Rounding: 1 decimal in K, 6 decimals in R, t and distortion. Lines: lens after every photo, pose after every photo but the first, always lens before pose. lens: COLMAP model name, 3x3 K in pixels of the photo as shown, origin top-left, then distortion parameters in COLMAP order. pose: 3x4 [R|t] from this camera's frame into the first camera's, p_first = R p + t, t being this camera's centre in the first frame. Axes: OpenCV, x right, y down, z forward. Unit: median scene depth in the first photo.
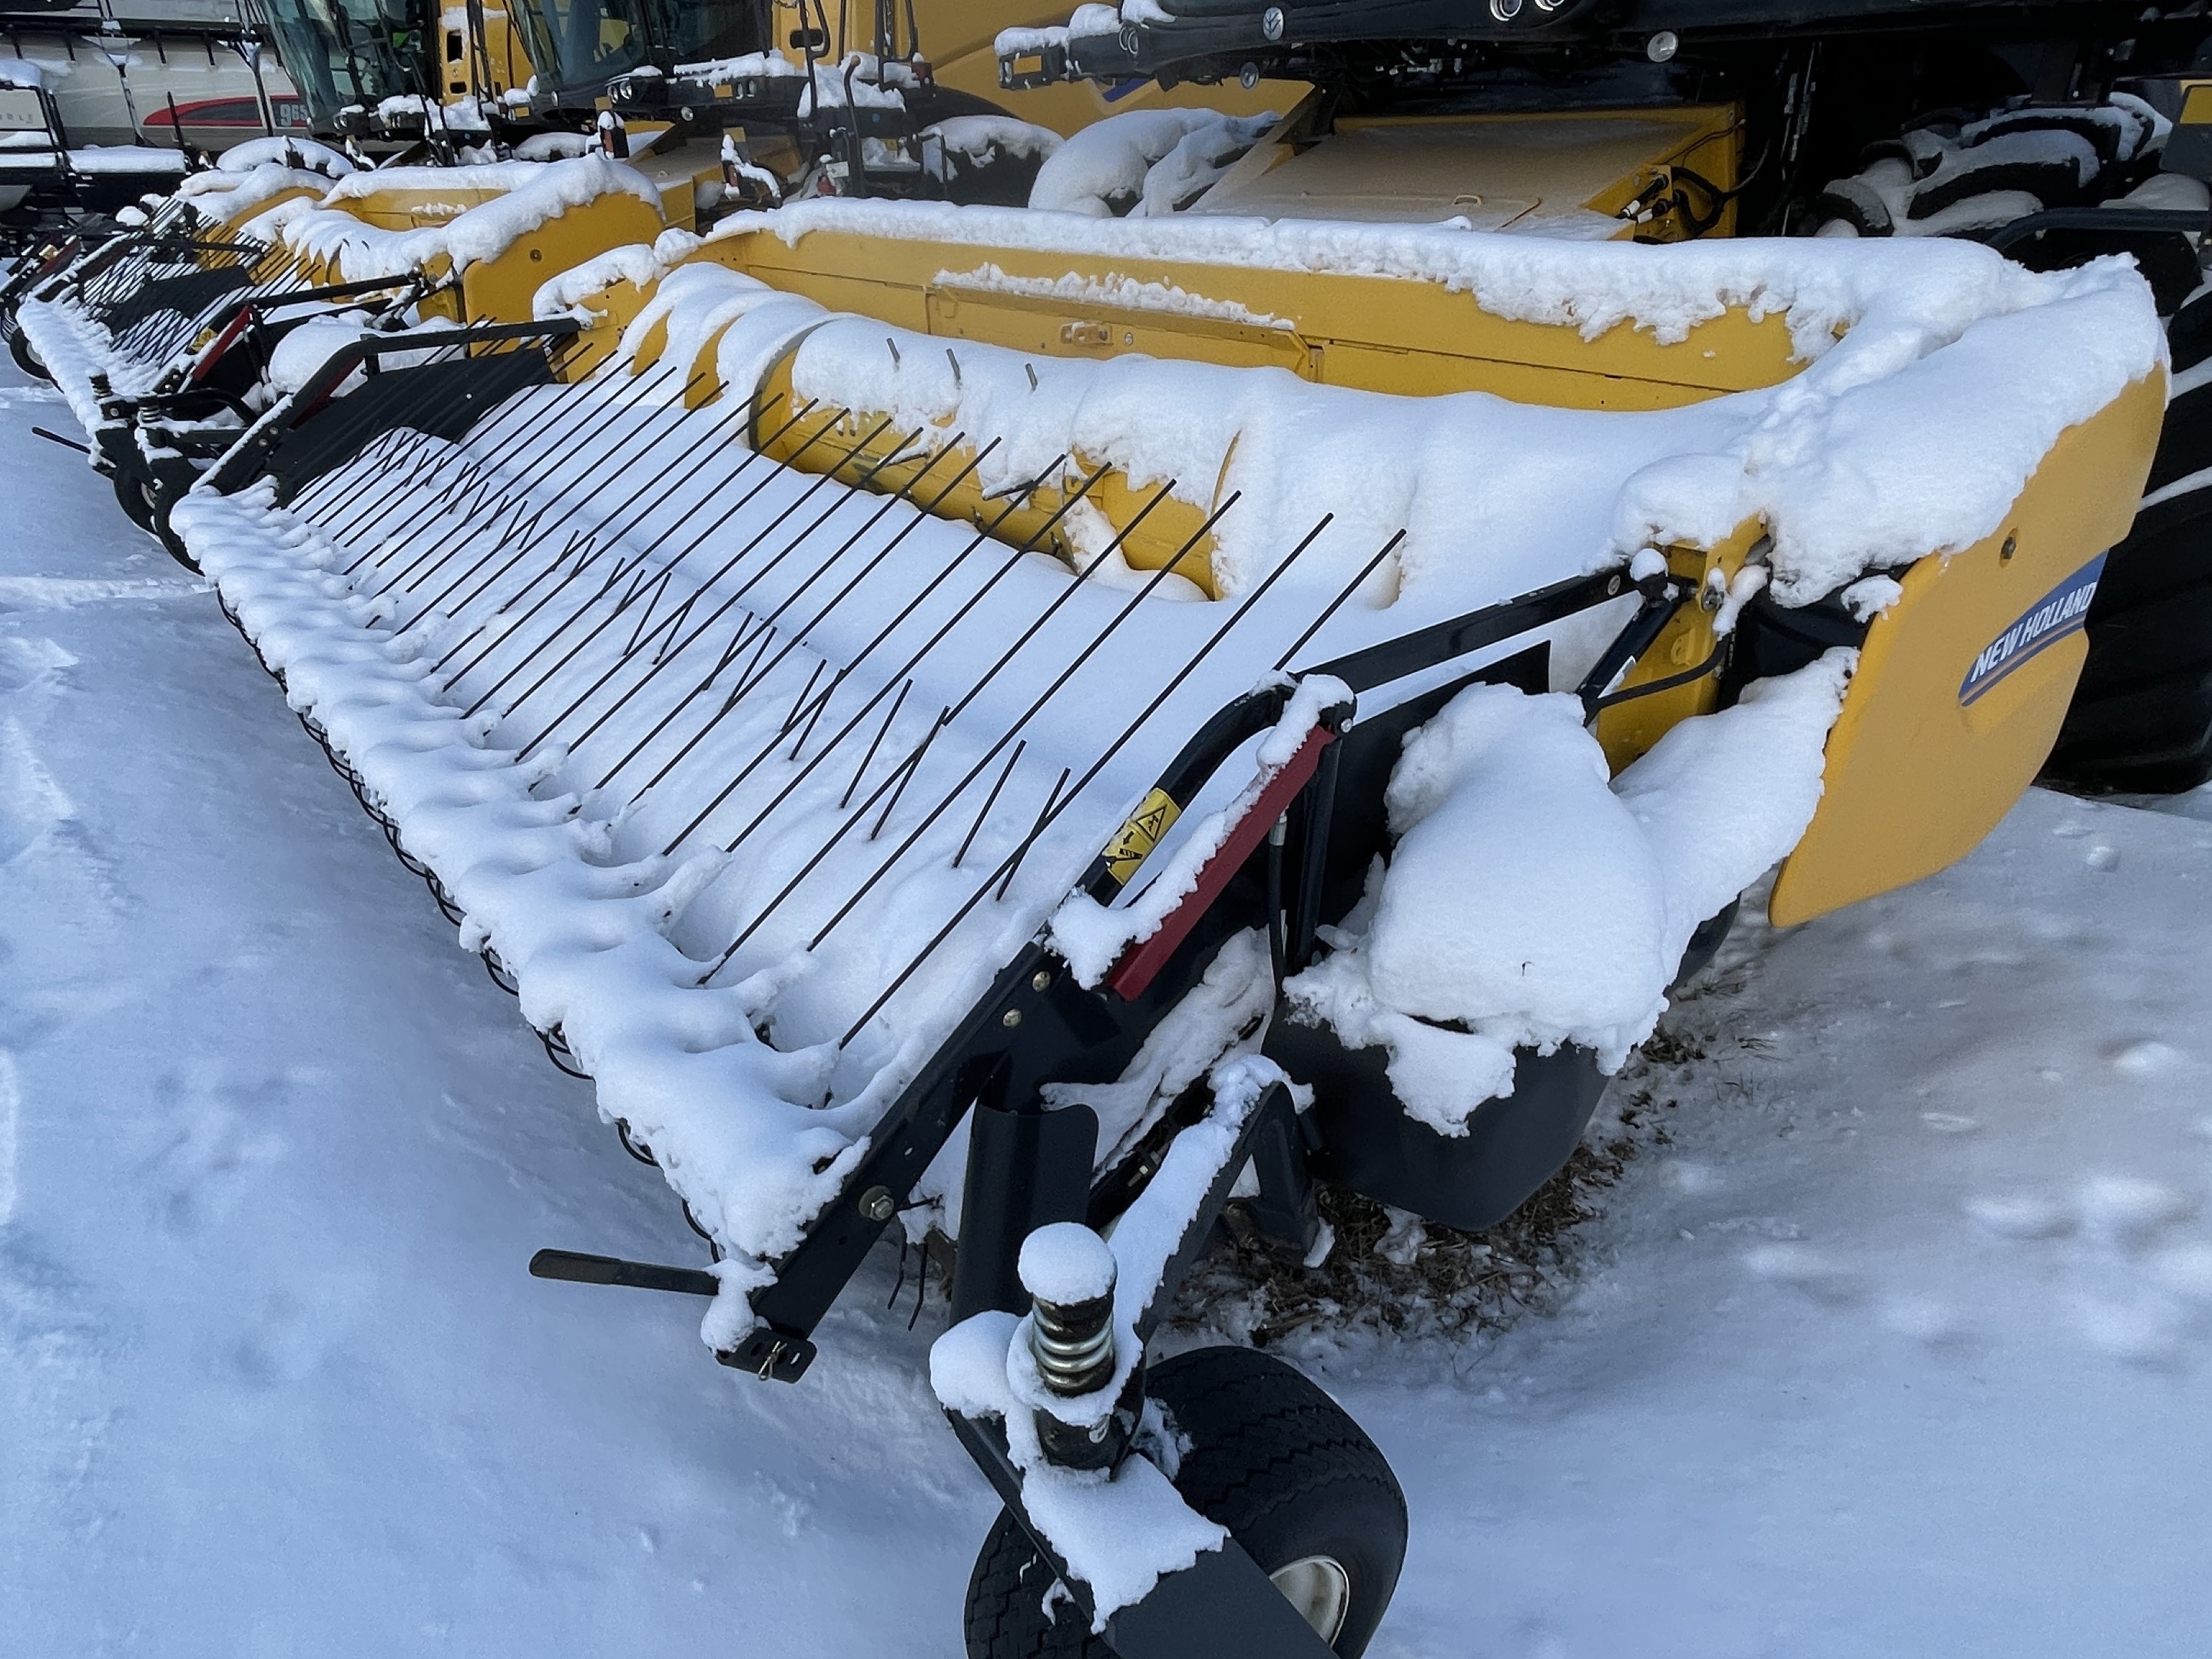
lens RADIAL K [[1367.6, 0, 1099.9], [0, 1367.6, 823.1], [0, 0, 1]] dist [-0.001145, -0.002143]
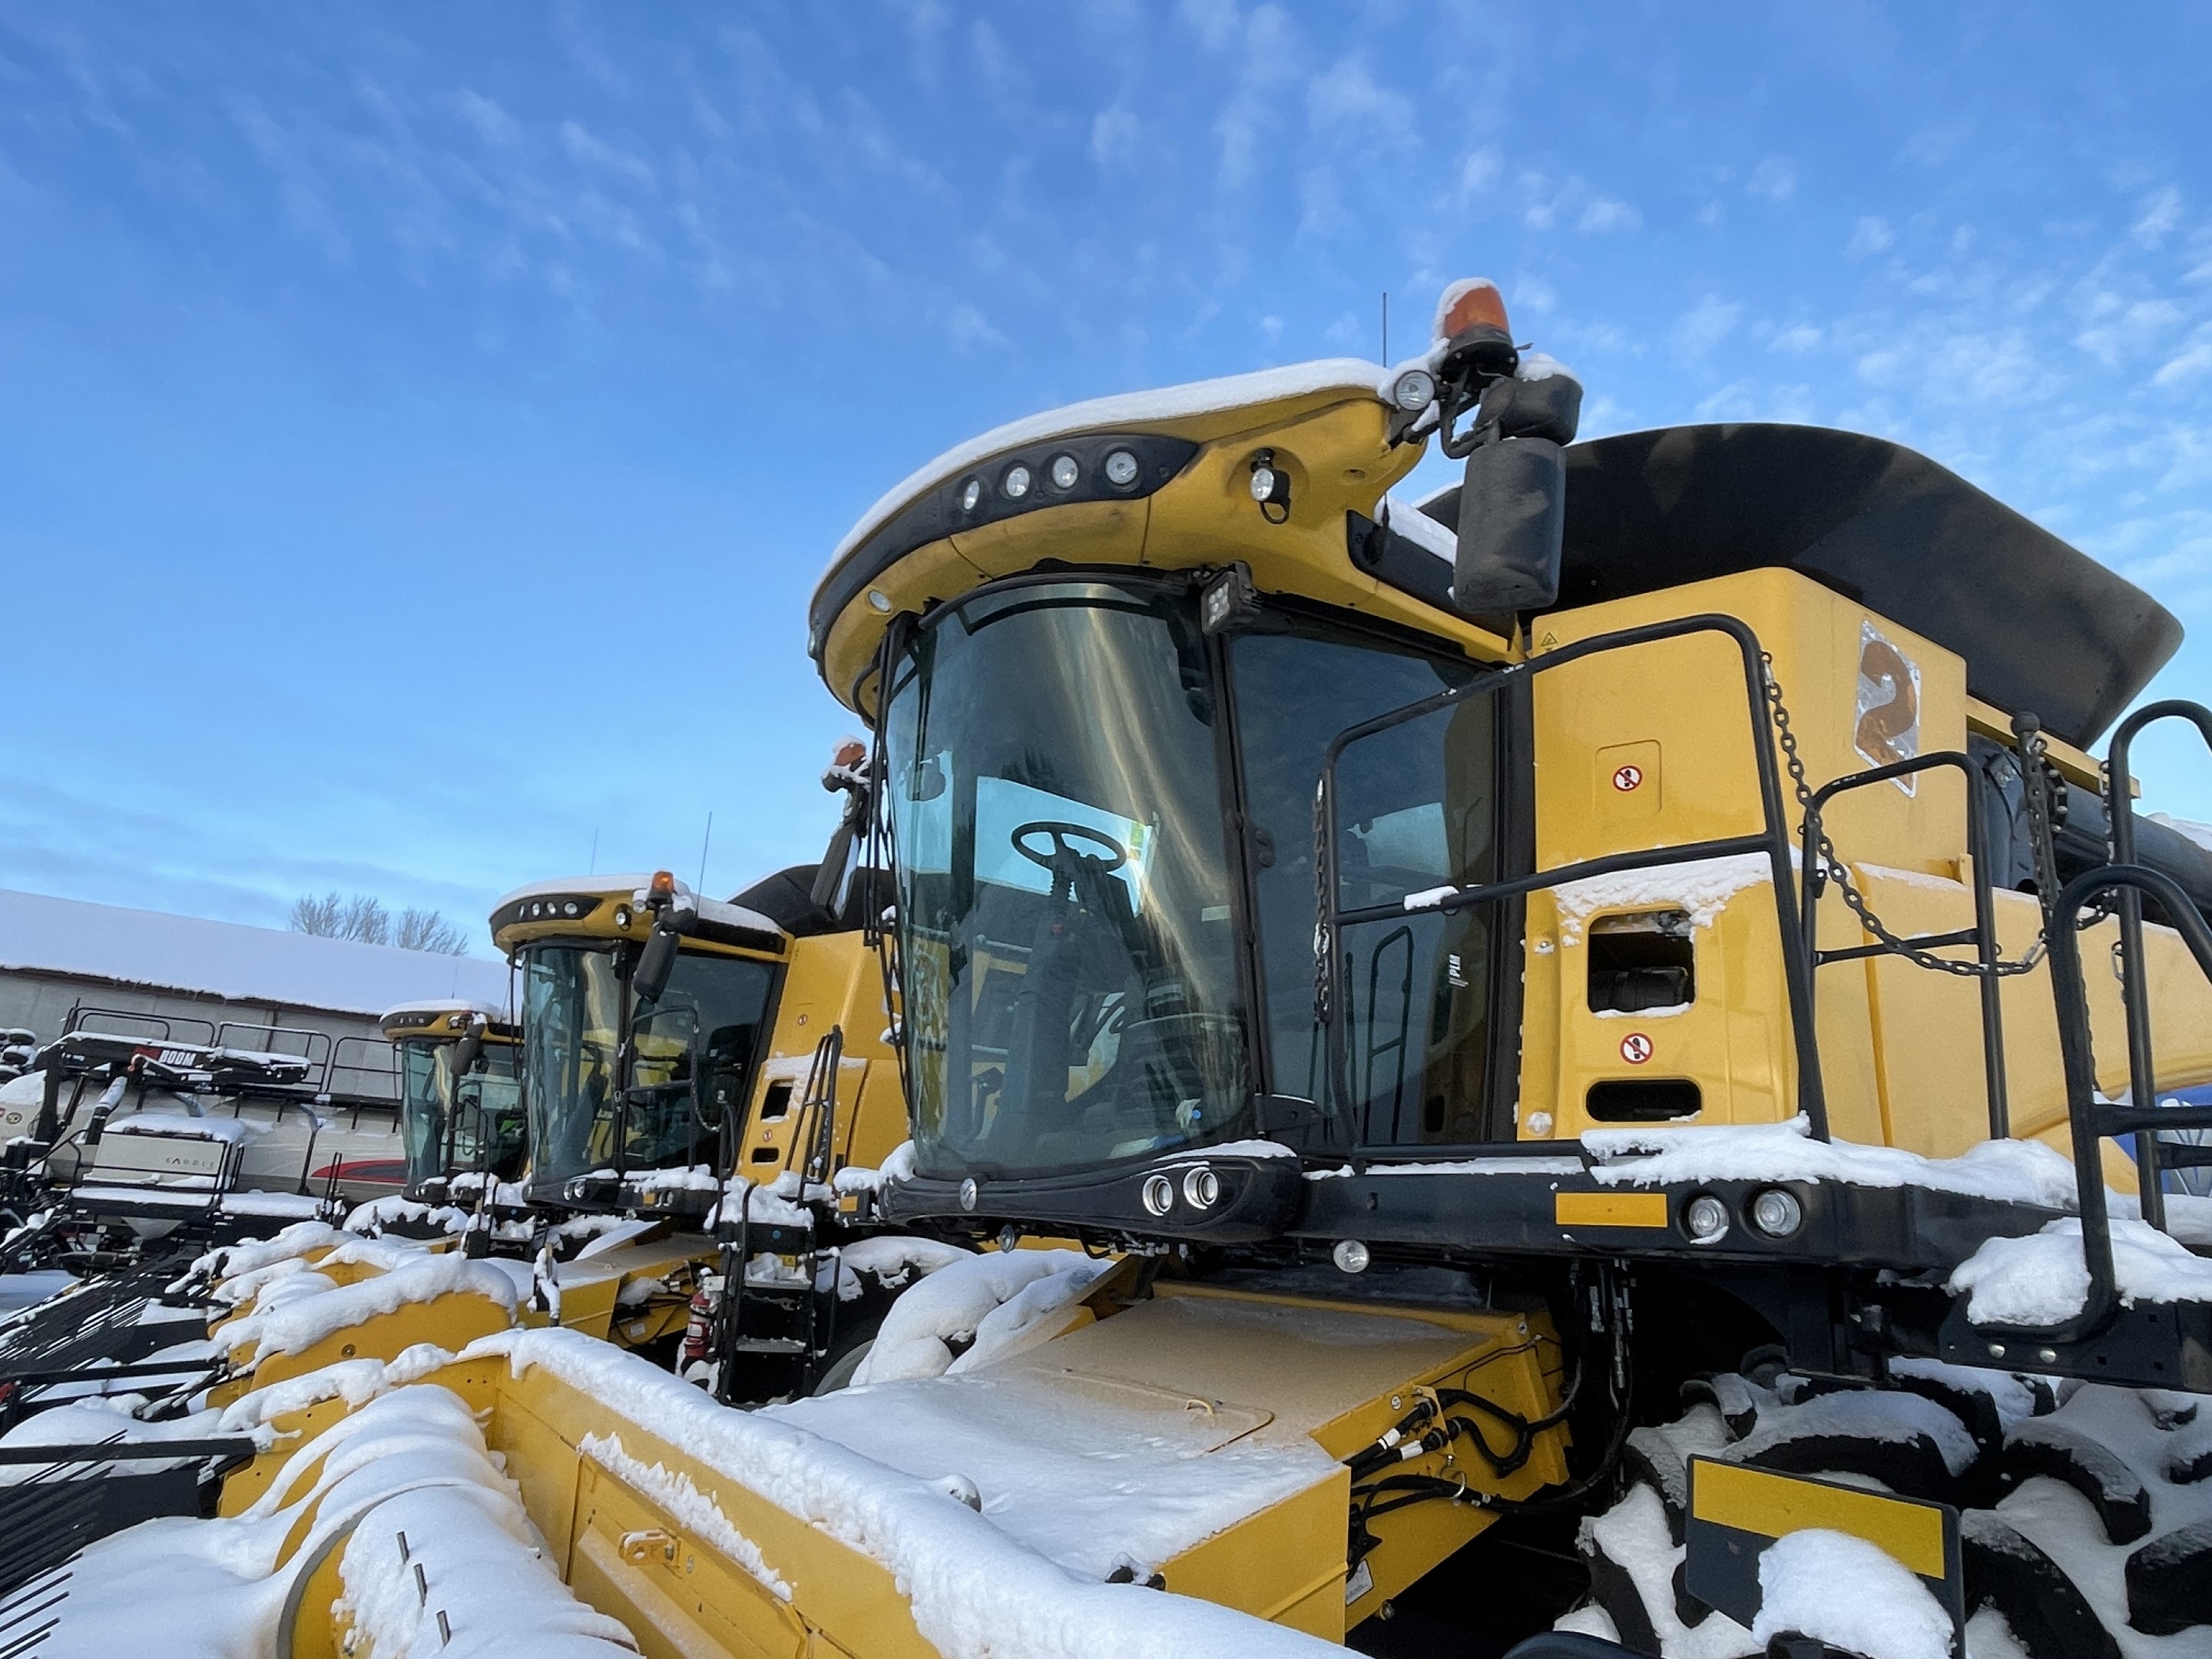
lens RADIAL K [[1367.6, 0, 1099.9], [0, 1367.6, 823.1], [0, 0, 1]] dist [-0.001145, -0.002143]
pose [[0.991372, 0.030083, -0.127576, 0.244087], [-0.109290, 0.727052, -0.677828, -0.122413], [0.072363, 0.685923, 0.724067, 0.140380]]
